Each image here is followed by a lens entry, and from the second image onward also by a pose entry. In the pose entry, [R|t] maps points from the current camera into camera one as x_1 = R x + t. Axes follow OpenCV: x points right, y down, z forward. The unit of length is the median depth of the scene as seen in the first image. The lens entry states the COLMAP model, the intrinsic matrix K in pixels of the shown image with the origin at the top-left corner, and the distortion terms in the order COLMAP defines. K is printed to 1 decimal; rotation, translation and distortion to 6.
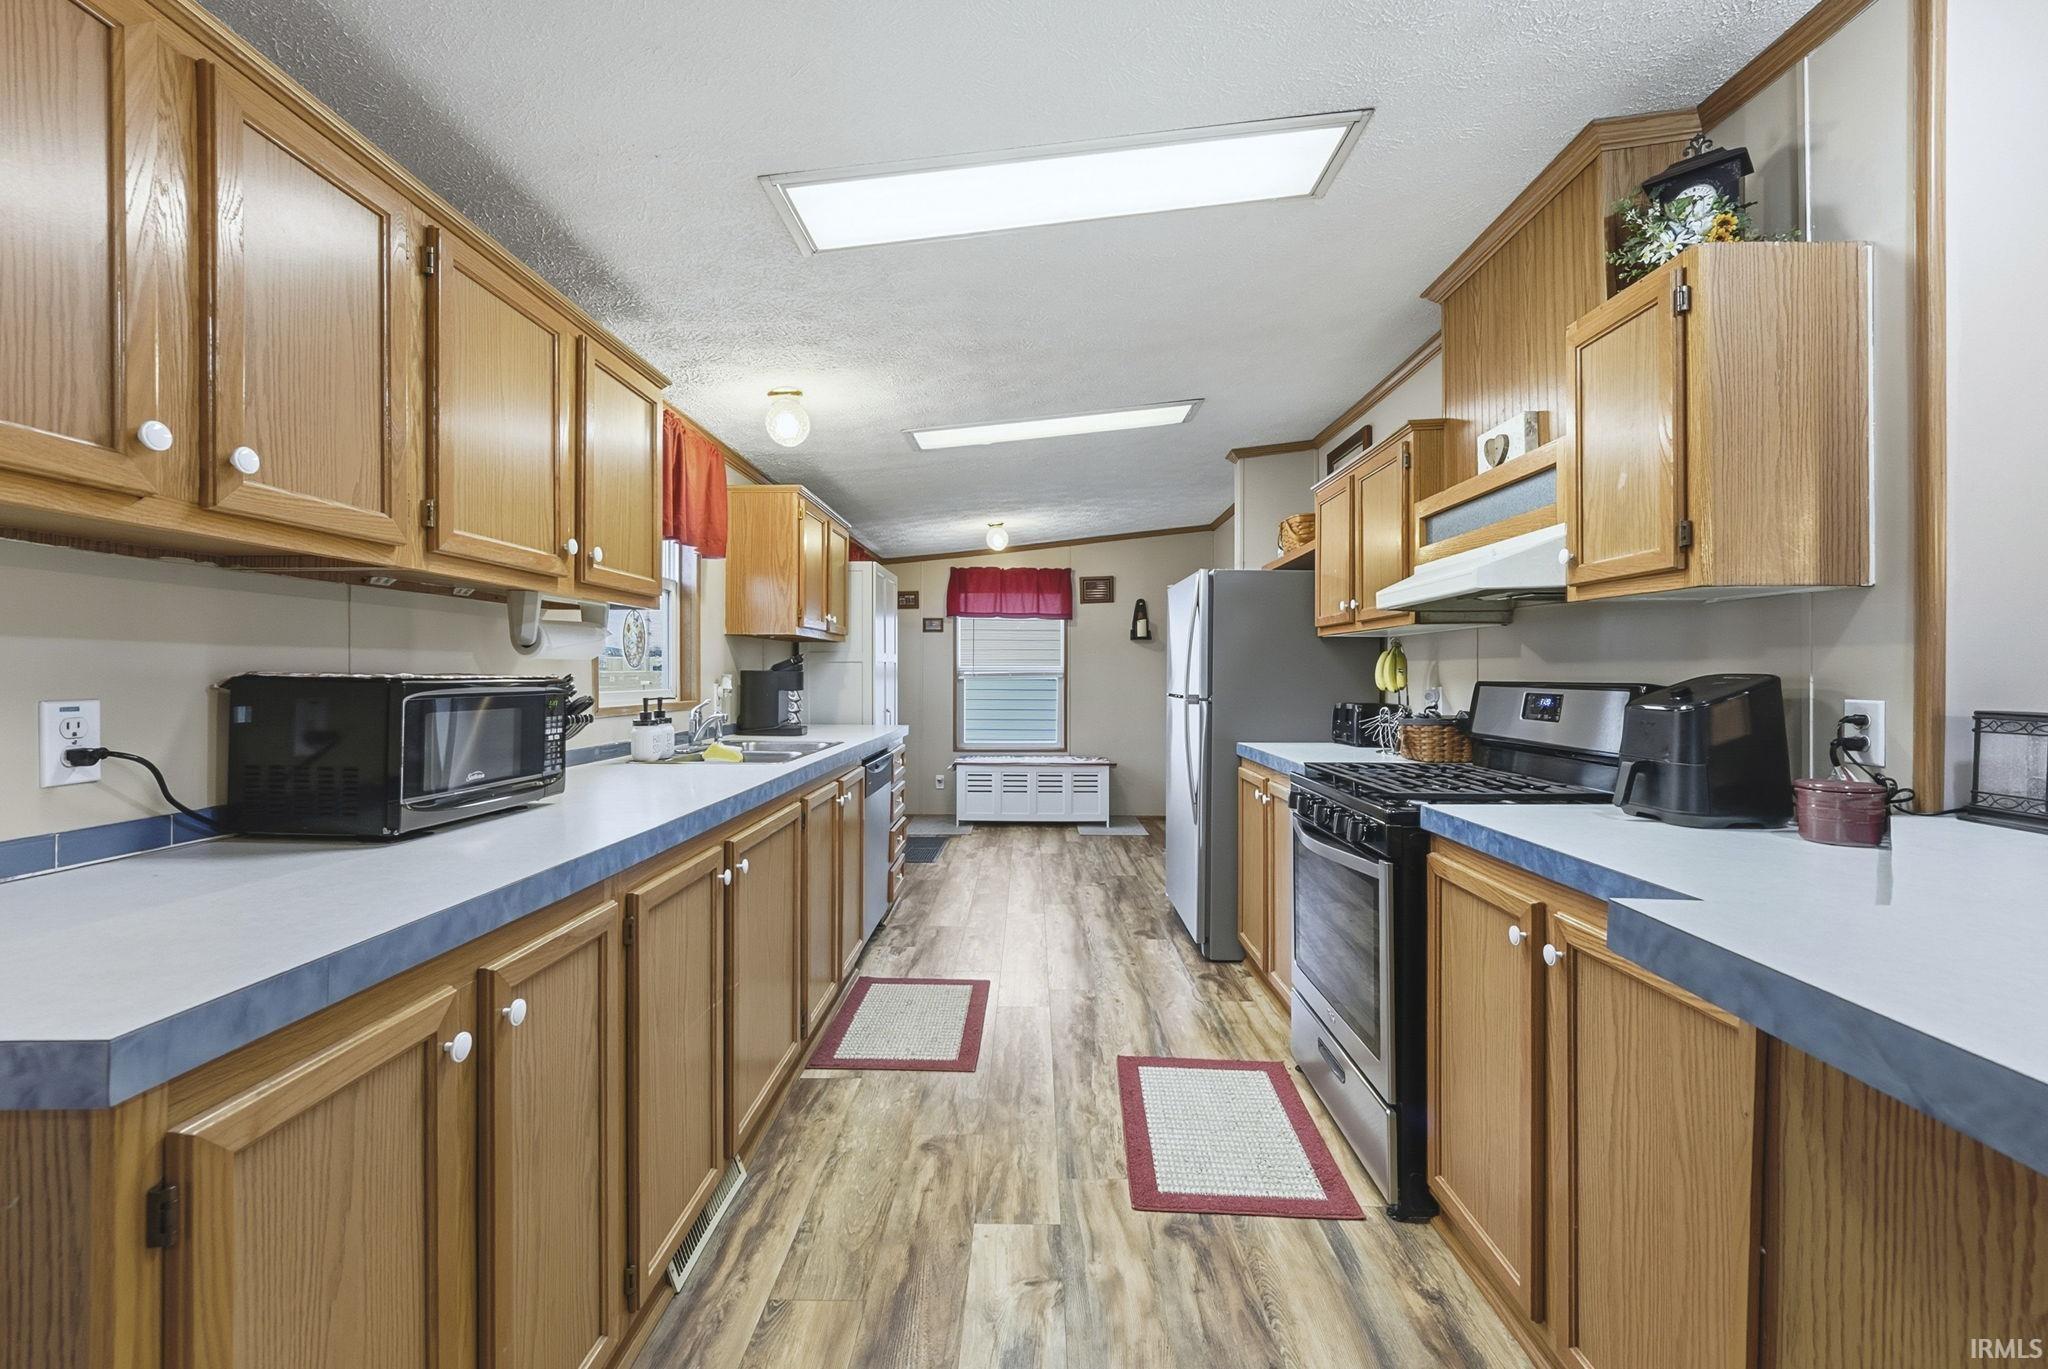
lens RADIAL K [[854.4, 0, 1034.2], [0, 854.4, 675.8], [0, 0, 1]] dist [-0.011774, 0.007674]
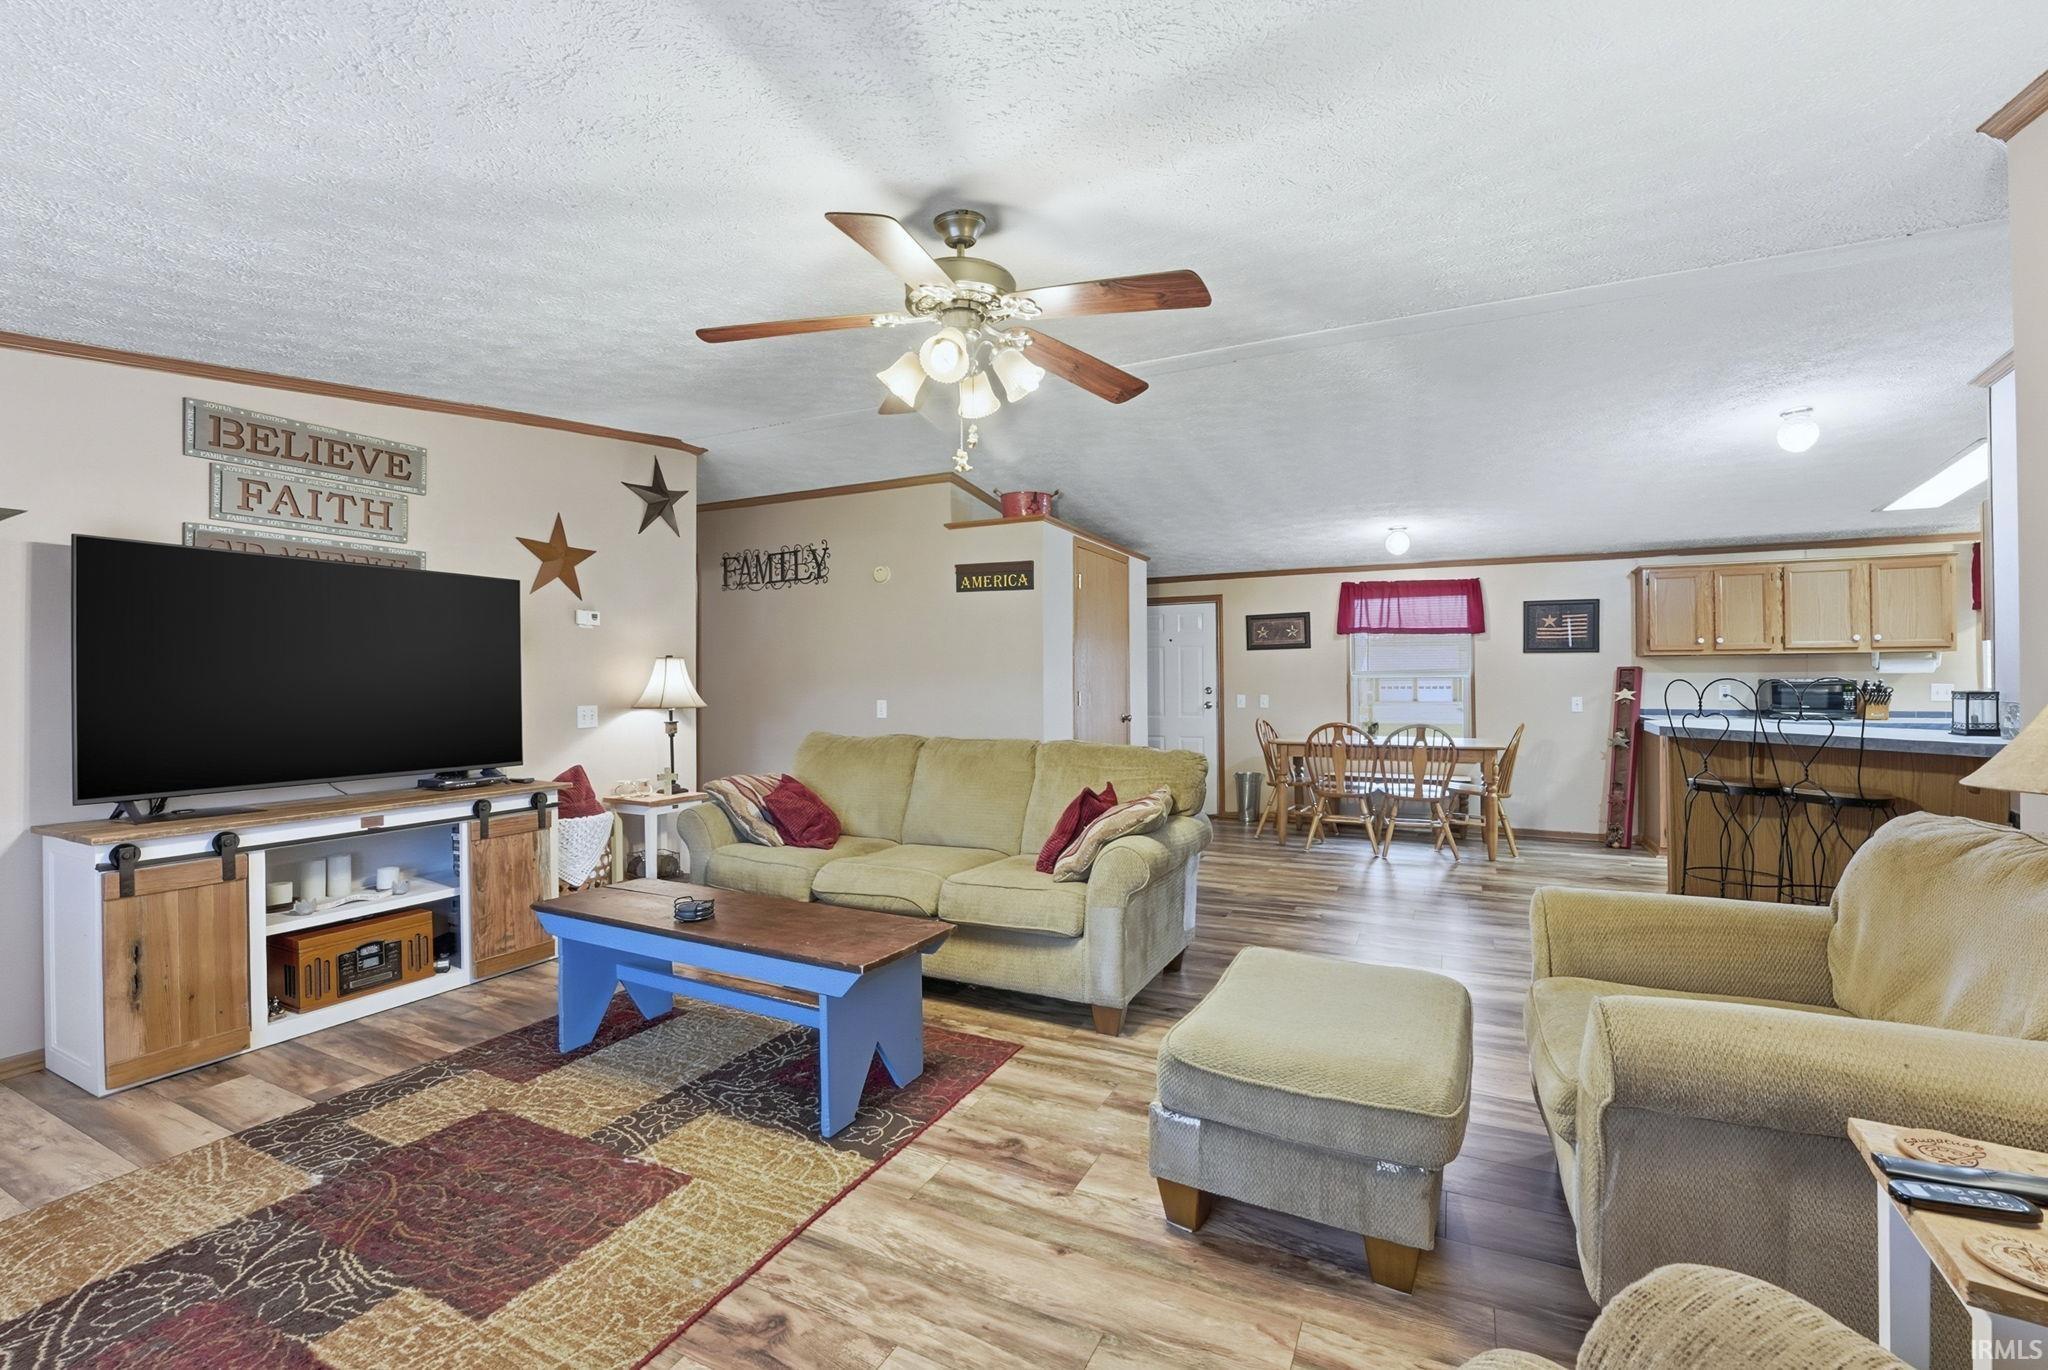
lens RADIAL K [[863.6, 0, 1024.0], [0, 863.6, 685.0], [0, 0, 1]] dist [-0.012259, 0.000303]
pose [[-0.438889, -0.001068, -0.898541, 2.775431], [0.000883, 0.999998, -0.001620, 0.018454], [0.898541, -0.001505, -0.438887, -0.284909]]
